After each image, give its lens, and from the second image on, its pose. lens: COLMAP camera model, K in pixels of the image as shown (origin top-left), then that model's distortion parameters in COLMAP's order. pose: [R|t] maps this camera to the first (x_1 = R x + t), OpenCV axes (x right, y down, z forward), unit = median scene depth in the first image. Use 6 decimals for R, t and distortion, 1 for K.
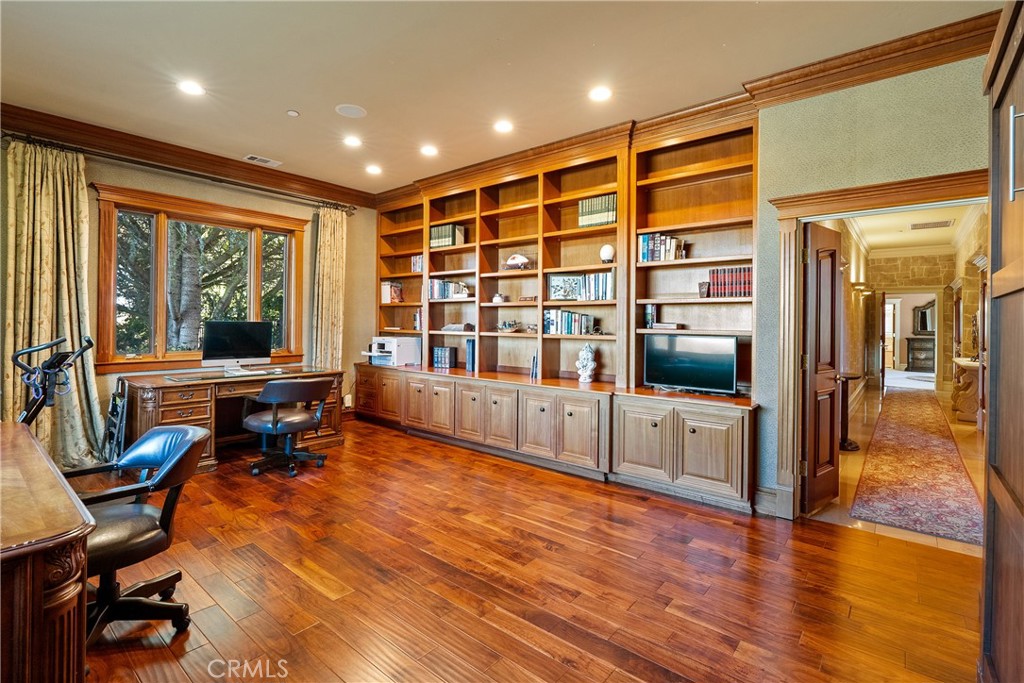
lens RADIAL K [[476.2, 0, 511.3], [0, 476.2, 324.1], [0, 0, 1]] dist [-0.000756, -0.000052]
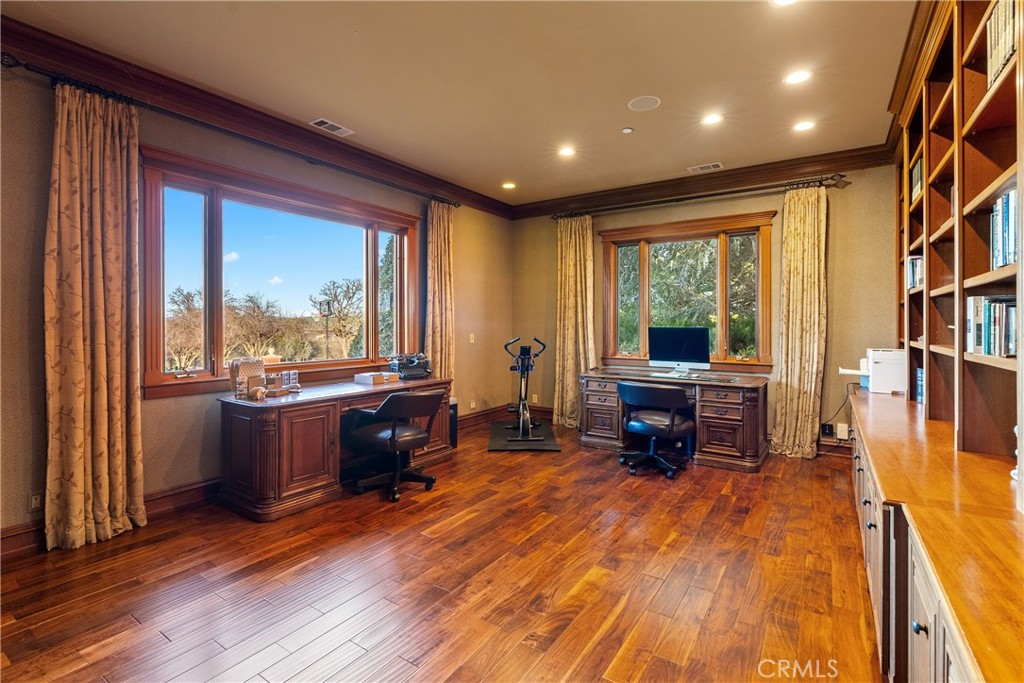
lens RADIAL K [[476.2, 0, 511.3], [0, 476.2, 324.1], [0, 0, 1]] dist [-0.000756, -0.000052]
pose [[0.106485, -0.013508, -0.994223, 0.639170], [-0.006113, 0.999880, -0.014240, 0.007575], [0.994296, 0.007594, 0.106389, 0.716512]]
